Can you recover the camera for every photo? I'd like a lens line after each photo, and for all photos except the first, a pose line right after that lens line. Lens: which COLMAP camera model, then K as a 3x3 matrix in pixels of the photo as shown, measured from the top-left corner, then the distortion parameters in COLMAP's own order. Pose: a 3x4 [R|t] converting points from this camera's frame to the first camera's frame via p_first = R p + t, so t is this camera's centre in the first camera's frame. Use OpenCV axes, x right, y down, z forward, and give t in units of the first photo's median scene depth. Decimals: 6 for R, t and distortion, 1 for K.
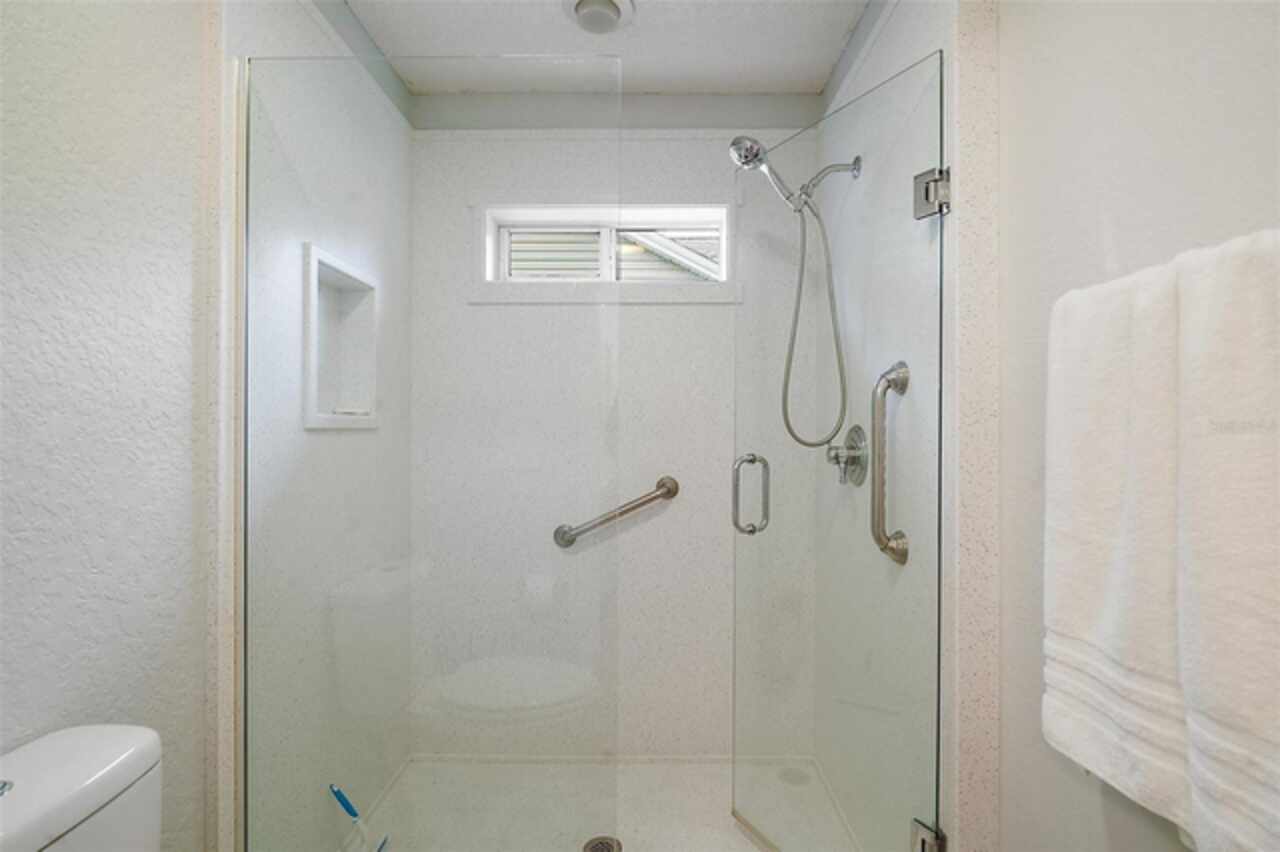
lens RADIAL K [[602.8, 0, 640.8], [0, 602.8, 428.1], [0, 0, 1]] dist [-0.007603, 0.000274]
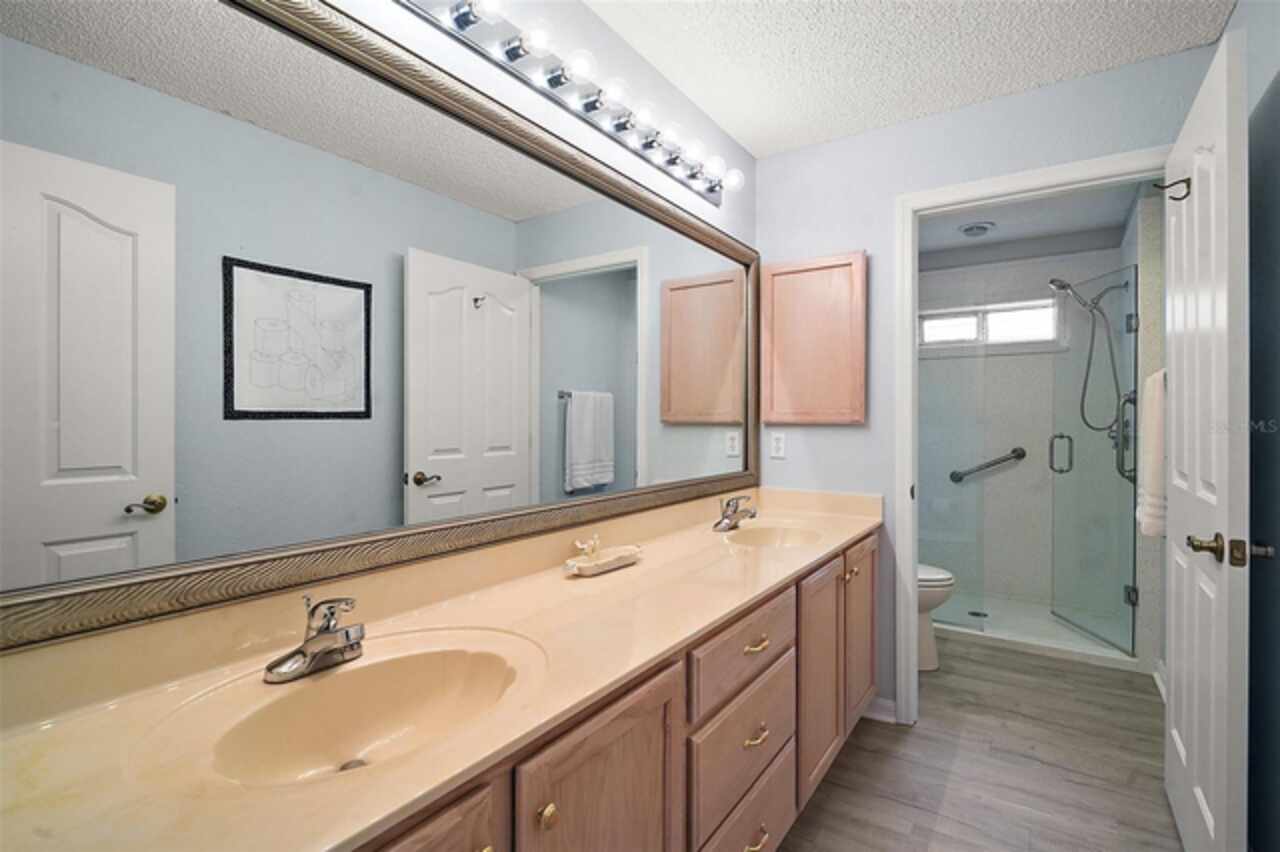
lens RADIAL K [[602.8, 0, 644.0], [0, 602.8, 422.9], [0, 0, 1]] dist [-0.007603, 0.000274]
pose [[0.835731, 0.001718, -0.549137, 0.118942], [0.000936, 0.999989, 0.004552, -0.004503], [0.549139, -0.004318, 0.835720, -1.456192]]
